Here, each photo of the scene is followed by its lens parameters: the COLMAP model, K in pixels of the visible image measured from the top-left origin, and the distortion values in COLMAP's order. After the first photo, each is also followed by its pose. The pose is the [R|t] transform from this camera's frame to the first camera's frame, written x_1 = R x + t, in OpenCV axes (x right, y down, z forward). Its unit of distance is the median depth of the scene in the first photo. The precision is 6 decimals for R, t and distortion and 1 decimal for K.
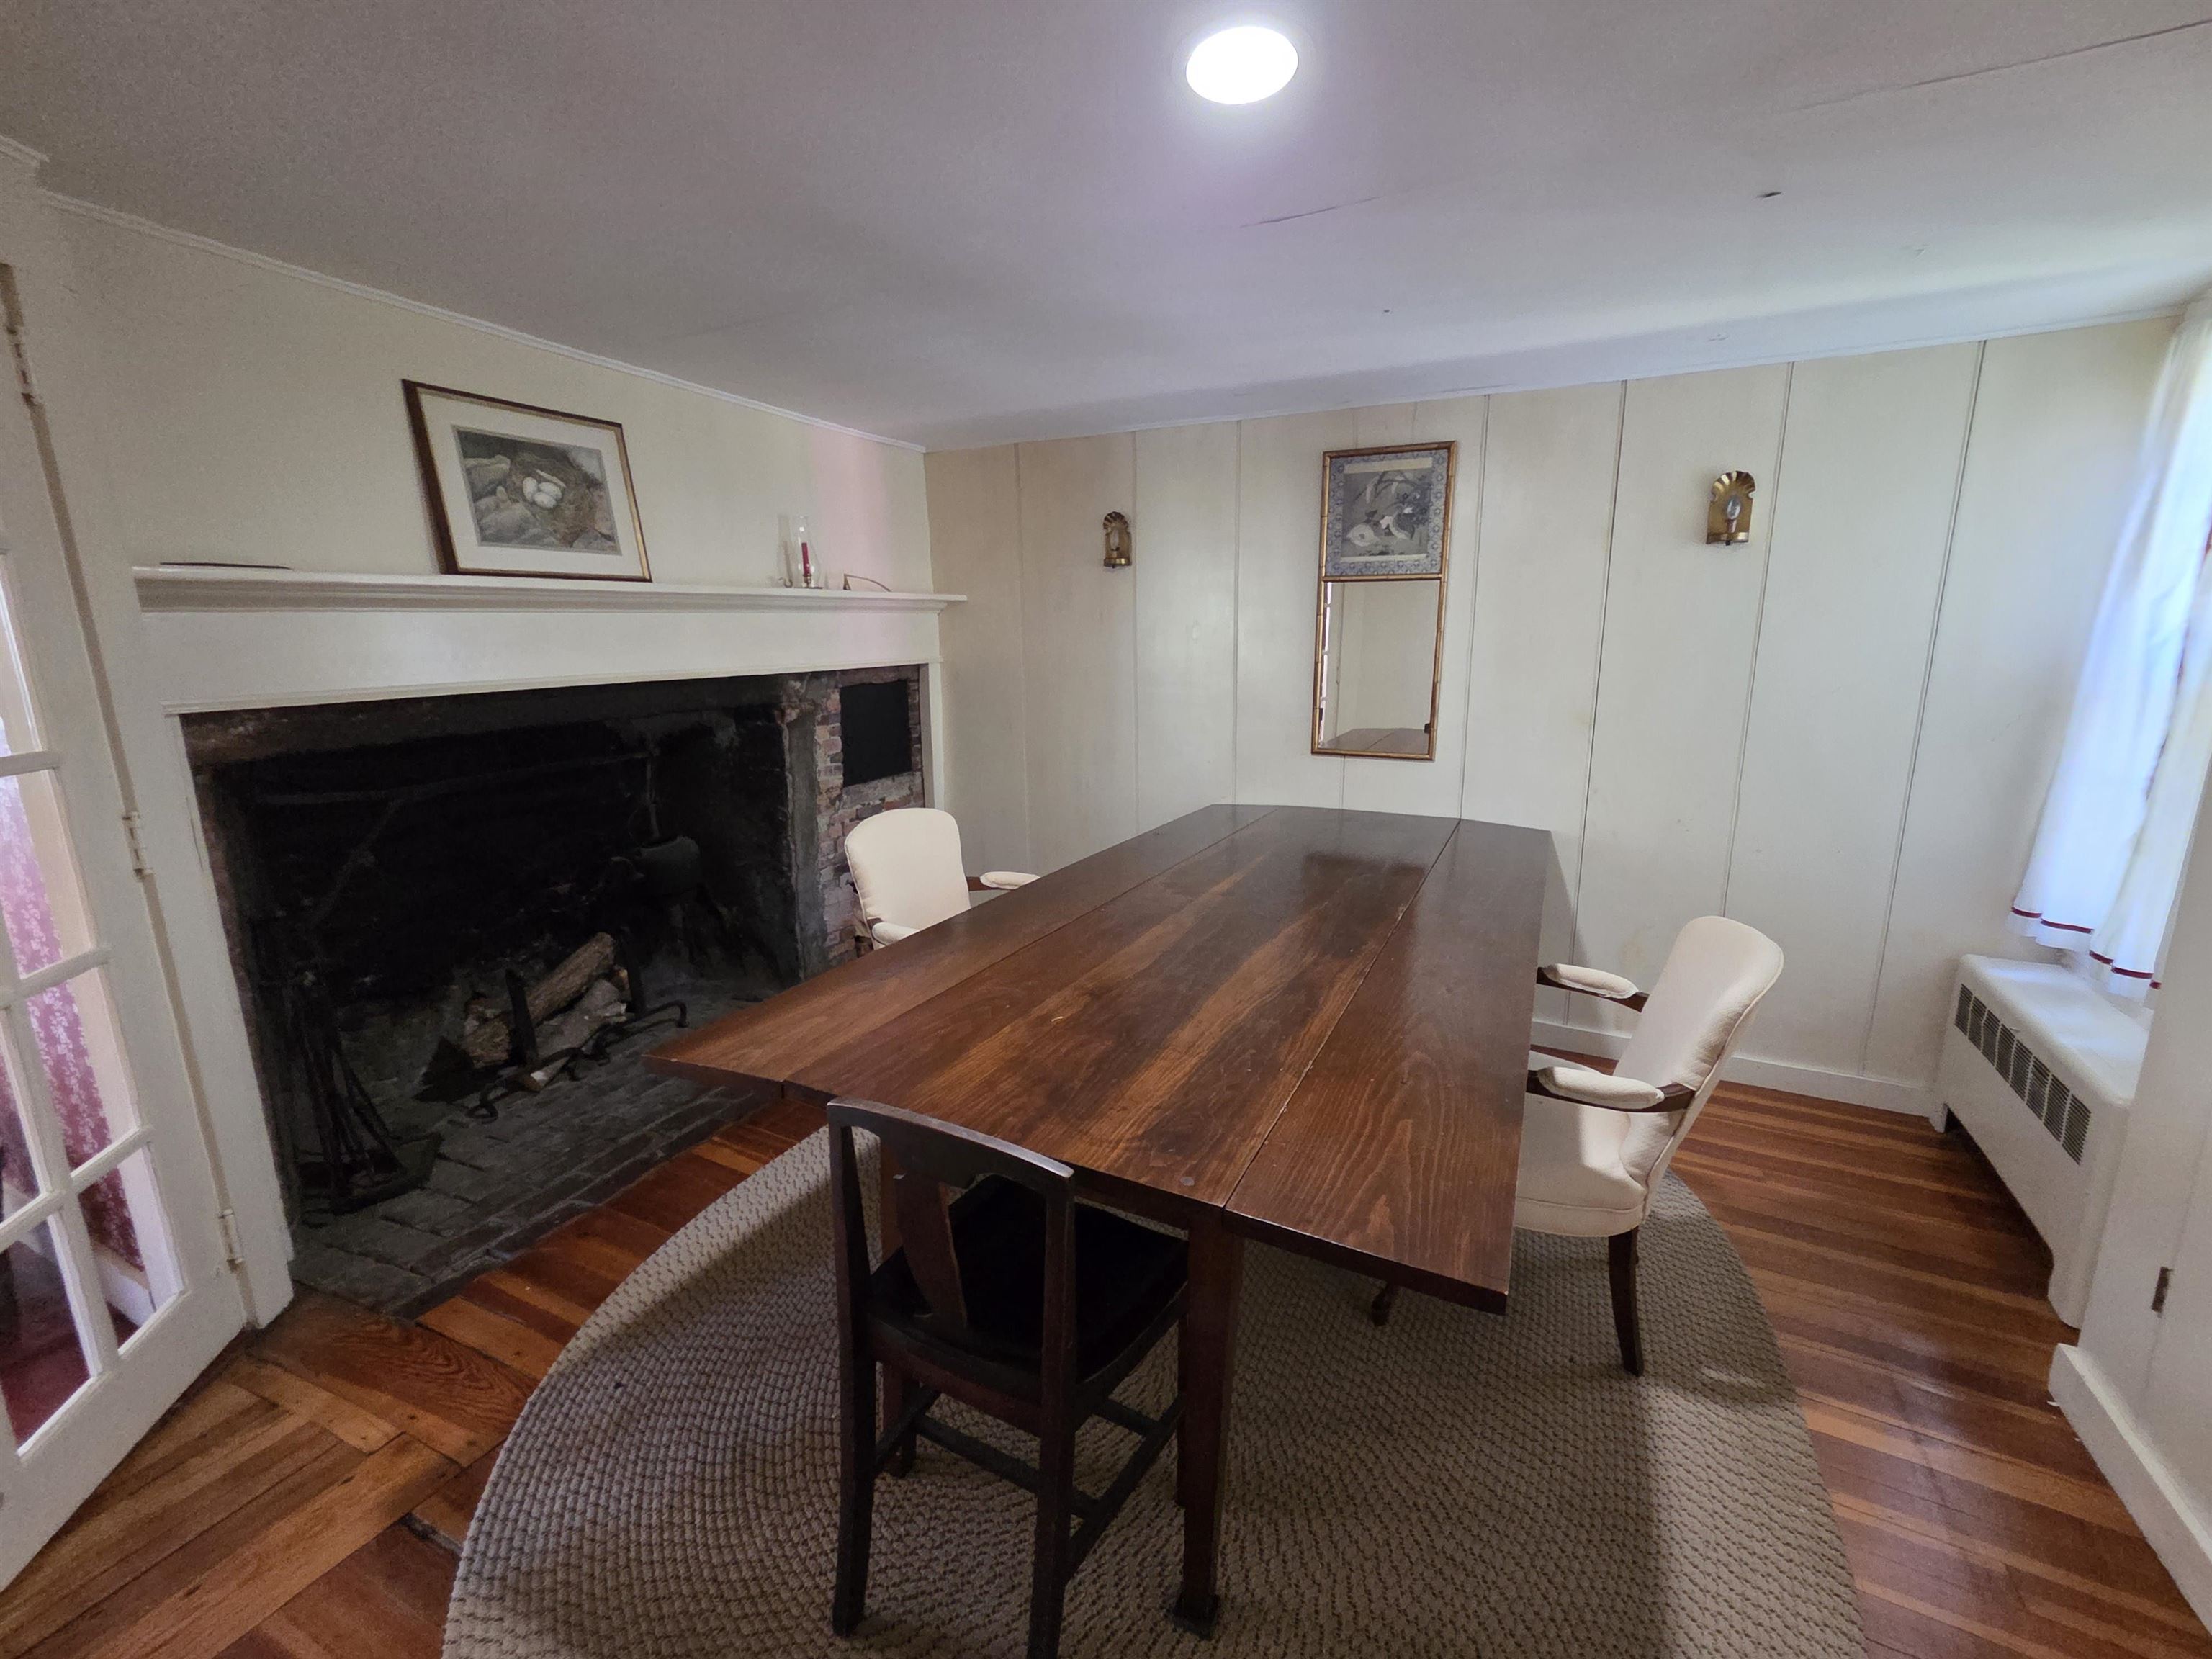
lens RADIAL K [[913.9, 0, 1108.8], [0, 913.9, 826.3], [0, 0, 1]] dist [0.001540, 0.000296]
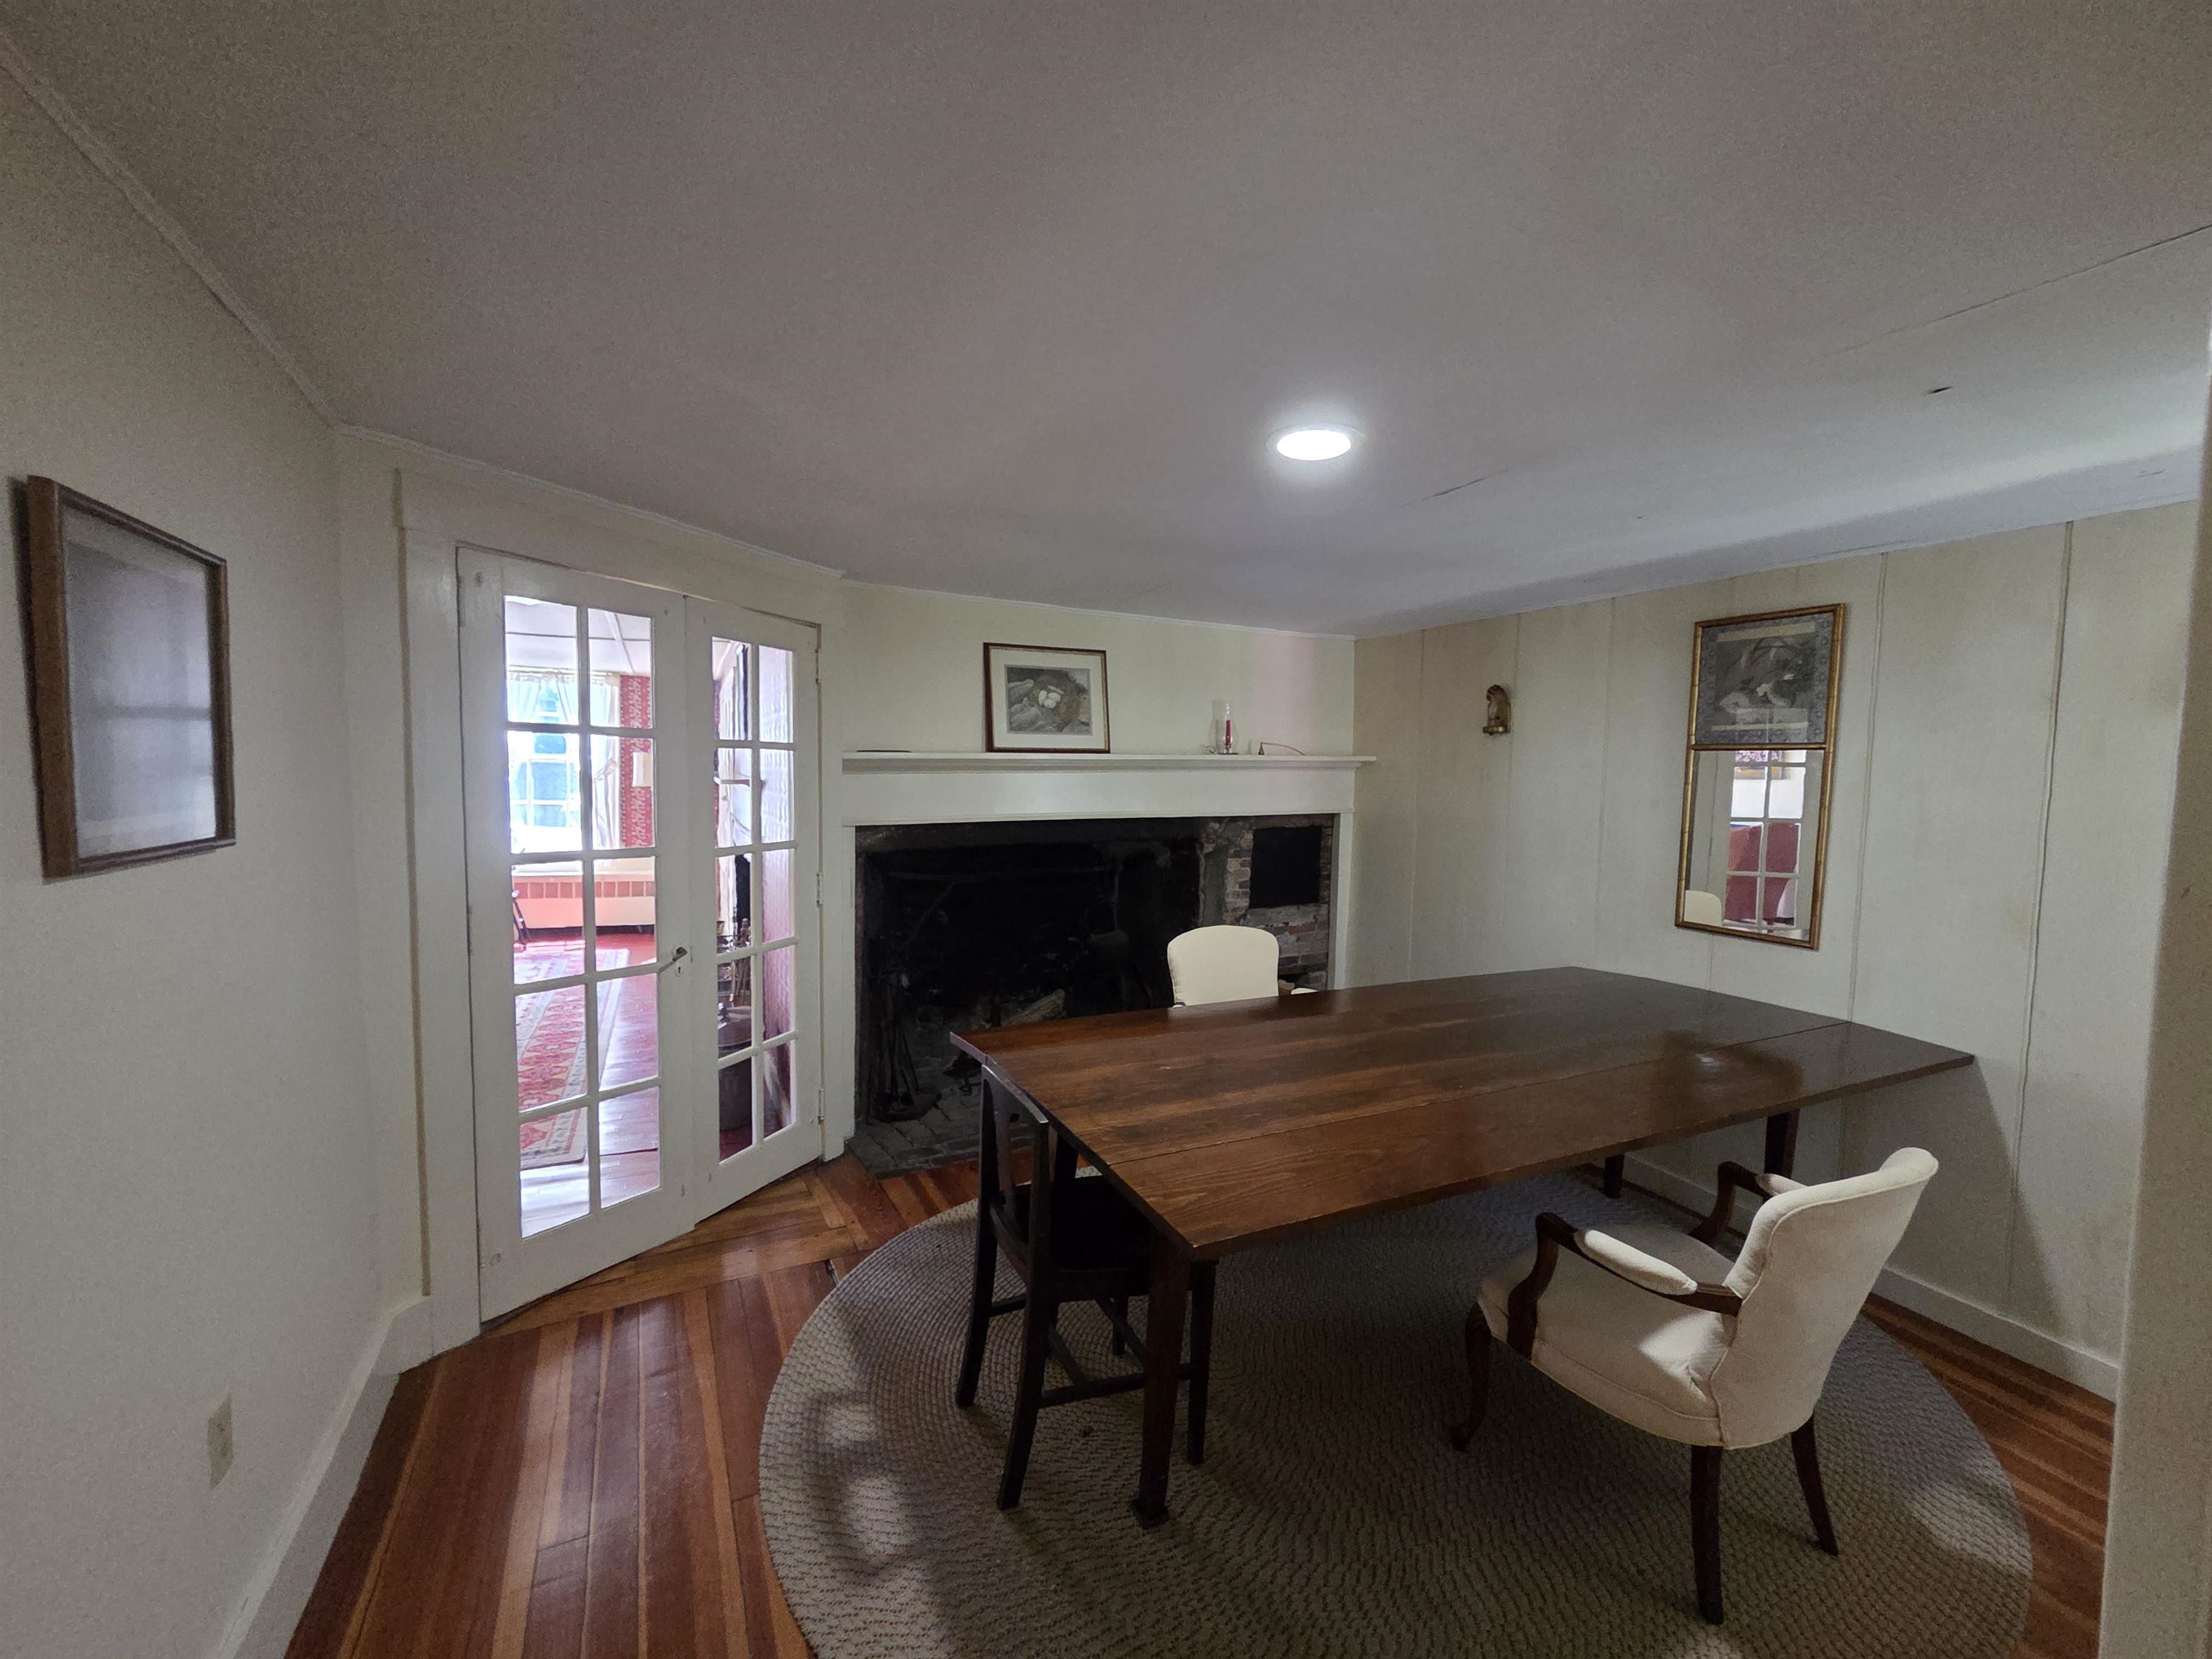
lens RADIAL K [[913.9, 0, 1104.7], [0, 913.9, 824.8], [0, 0, 1]] dist [0.001540, 0.000296]
pose [[0.789657, 0.053175, -0.611240, 0.376274], [-0.143163, 0.984706, -0.099287, -0.005010], [0.596612, 0.165910, 0.785193, -0.130701]]
